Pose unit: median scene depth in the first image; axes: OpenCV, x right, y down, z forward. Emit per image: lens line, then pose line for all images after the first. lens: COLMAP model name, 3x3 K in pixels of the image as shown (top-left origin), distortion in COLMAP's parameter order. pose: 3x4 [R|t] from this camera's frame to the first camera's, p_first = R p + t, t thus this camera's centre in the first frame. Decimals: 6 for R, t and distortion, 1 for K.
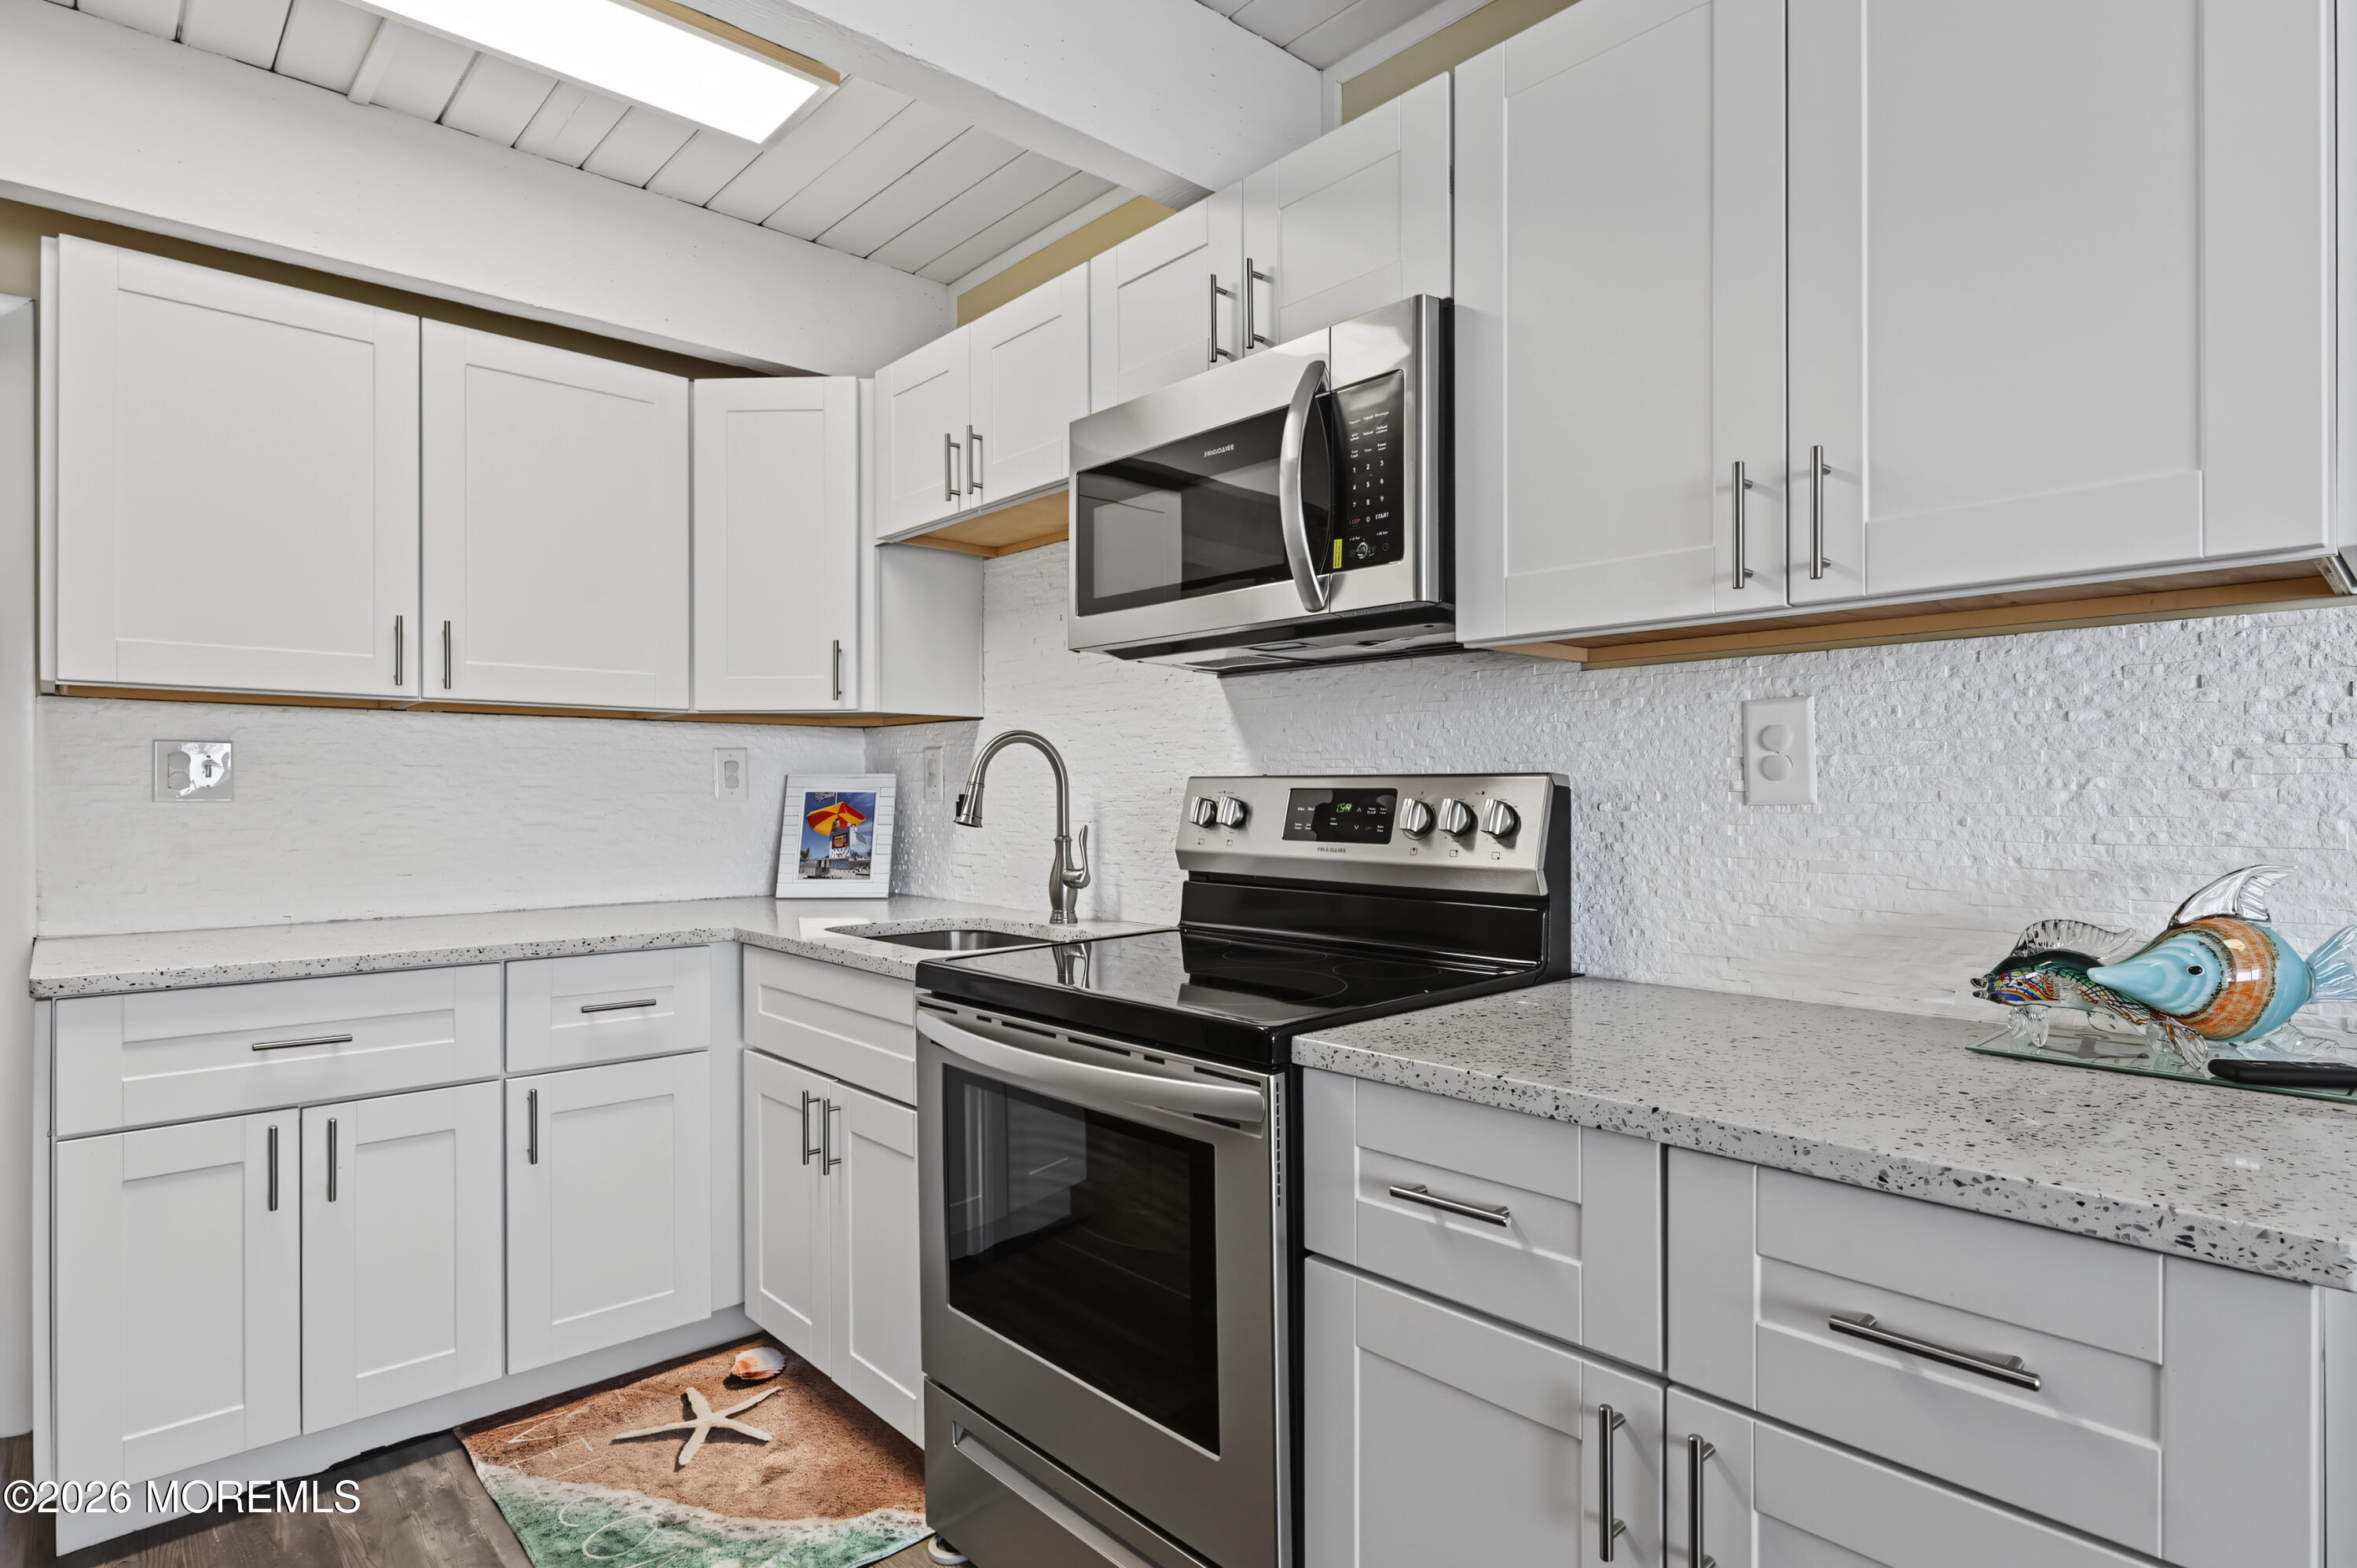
lens RADIAL K [[1209.0, 0, 1189.9], [0, 1209.0, 801.7], [0, 0, 1]] dist [0.000536, 0.003816]
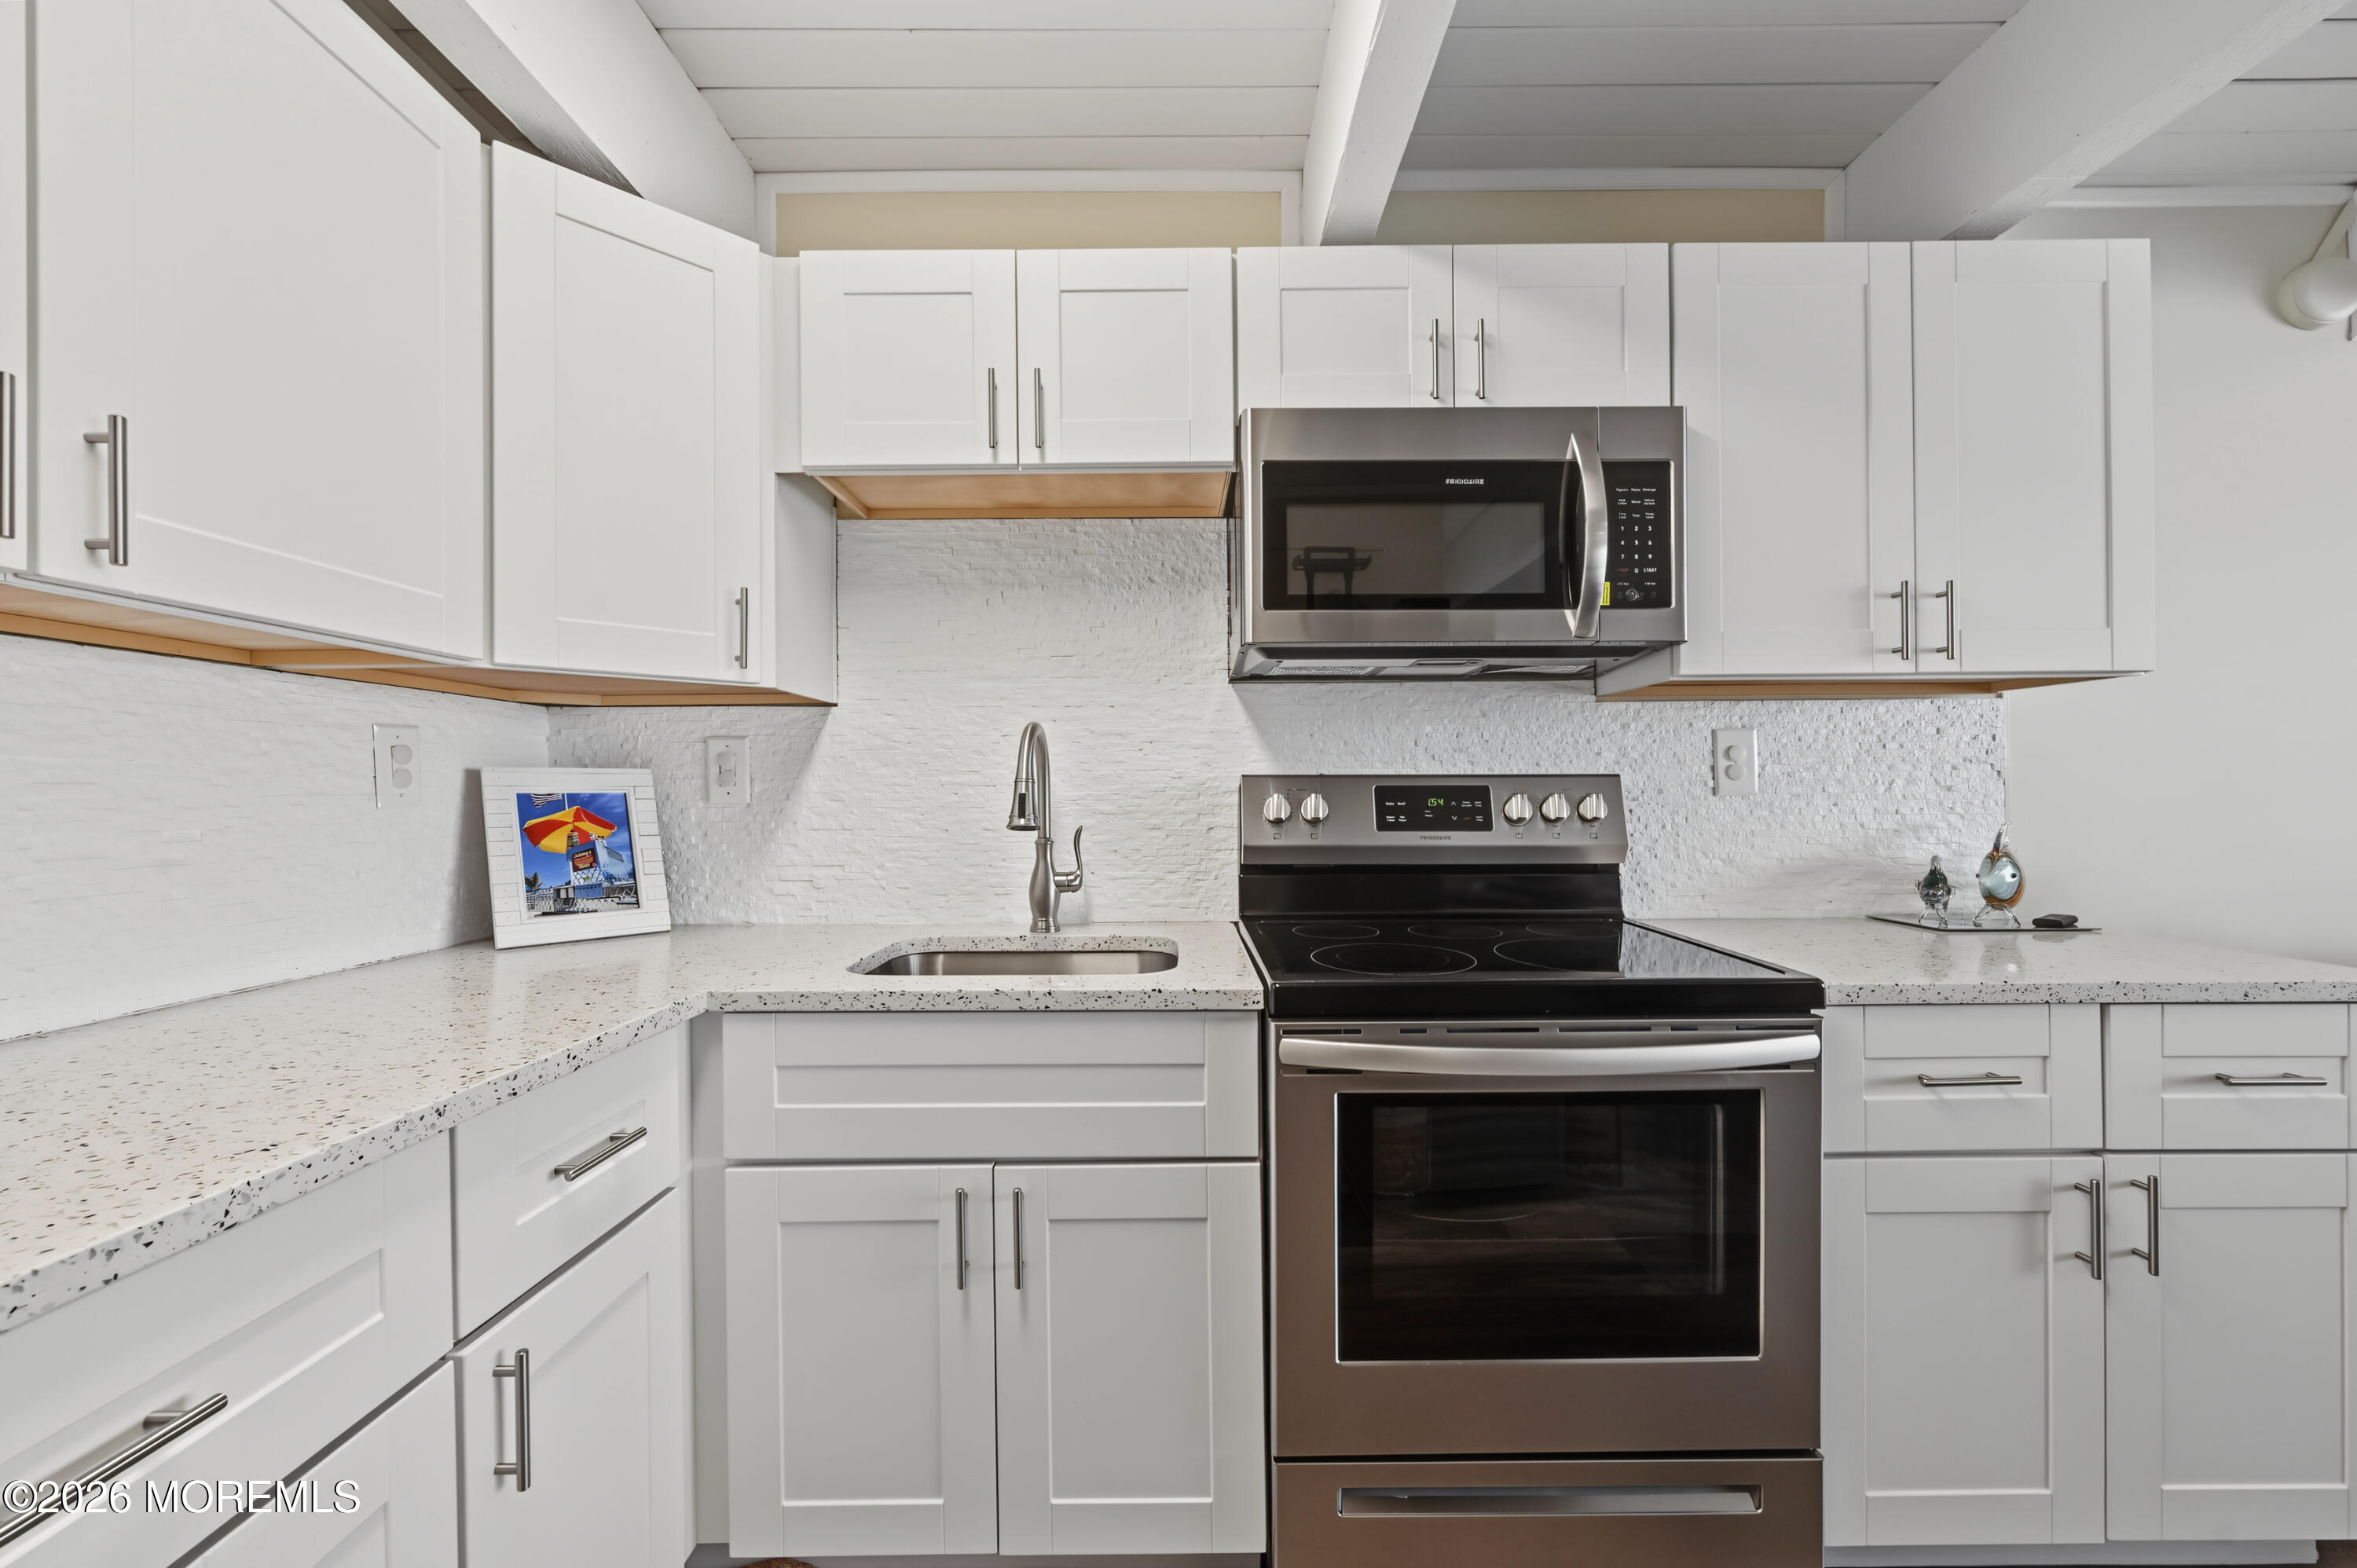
lens RADIAL K [[935.7, 0, 1160.3], [0, 935.7, 791.0], [0, 0, 1]] dist [-0.000179, 0.000589]
pose [[0.679397, -0.002514, 0.733767, -0.763895], [0.010403, 0.999927, -0.006206, -0.003161], [-0.733697, 0.011850, 0.679373, 0.596484]]
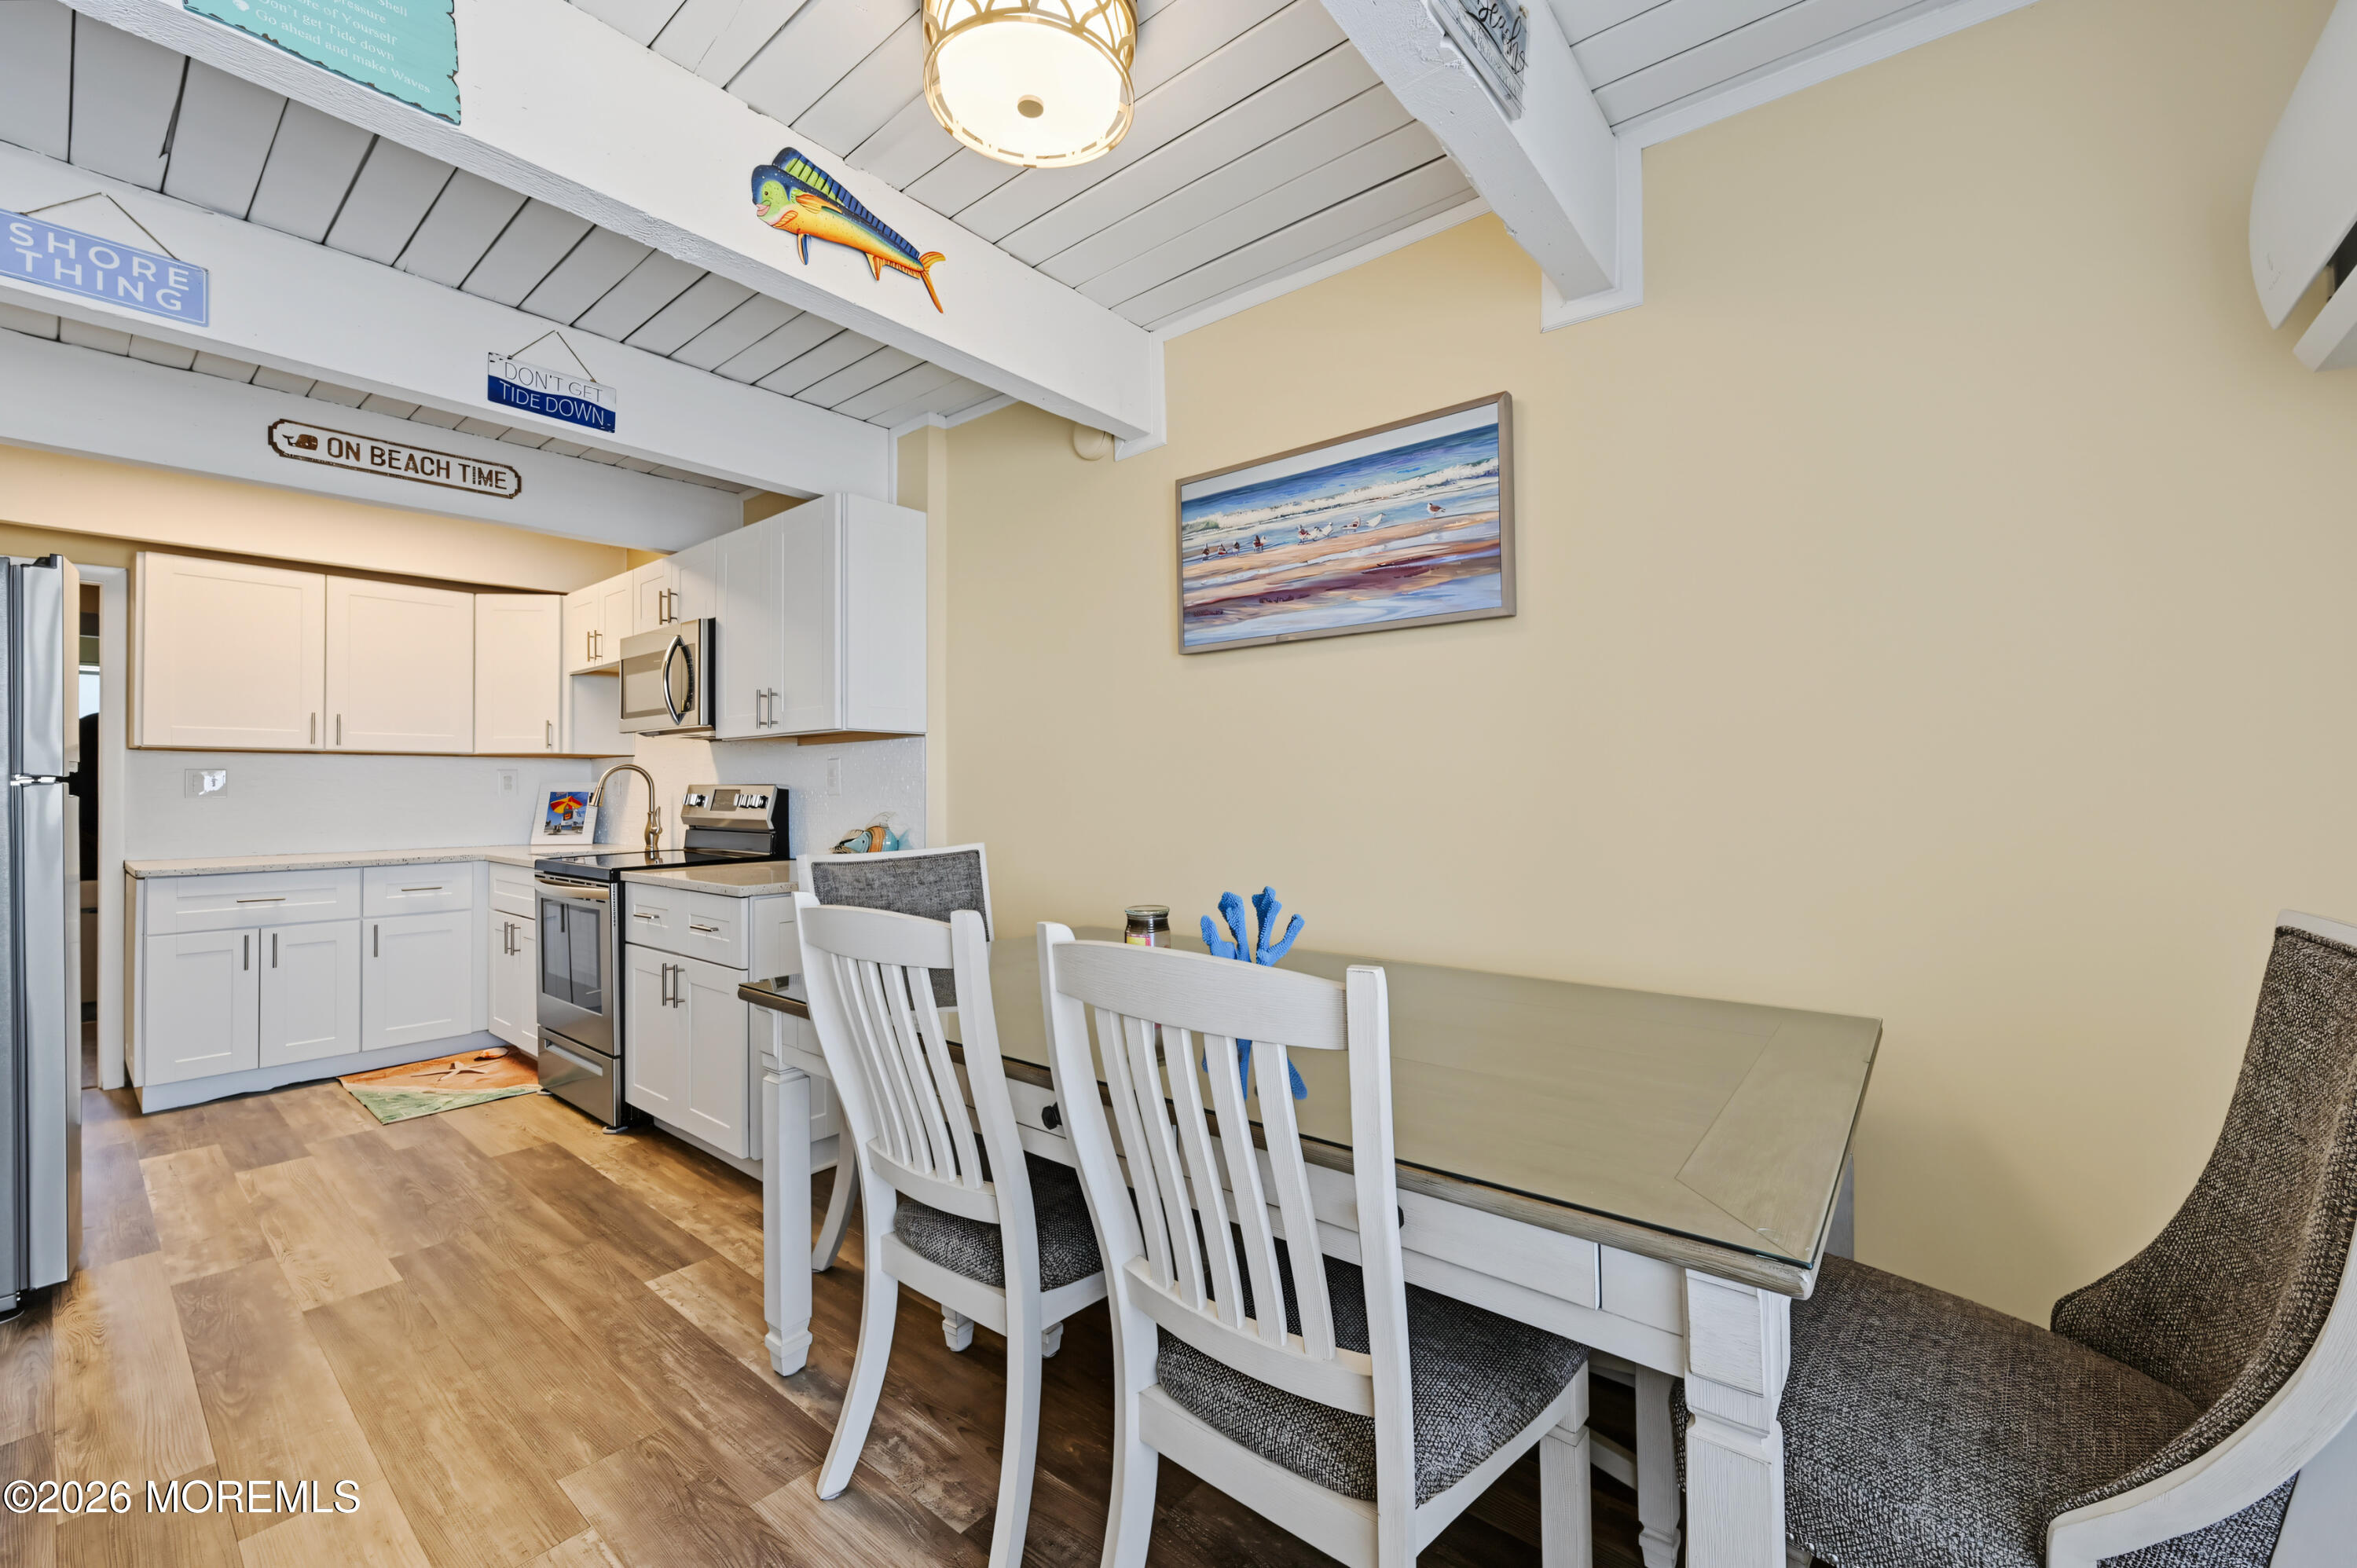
lens RADIAL K [[935.7, 0, 1187.4], [0, 935.7, 780.6], [0, 0, 1]] dist [-0.000179, 0.000589]
pose [[0.990502, -0.003511, 0.137450, 0.840118], [0.005722, 0.999860, -0.015694, 0.006423], [-0.137376, 0.016331, 0.990384, -1.103102]]
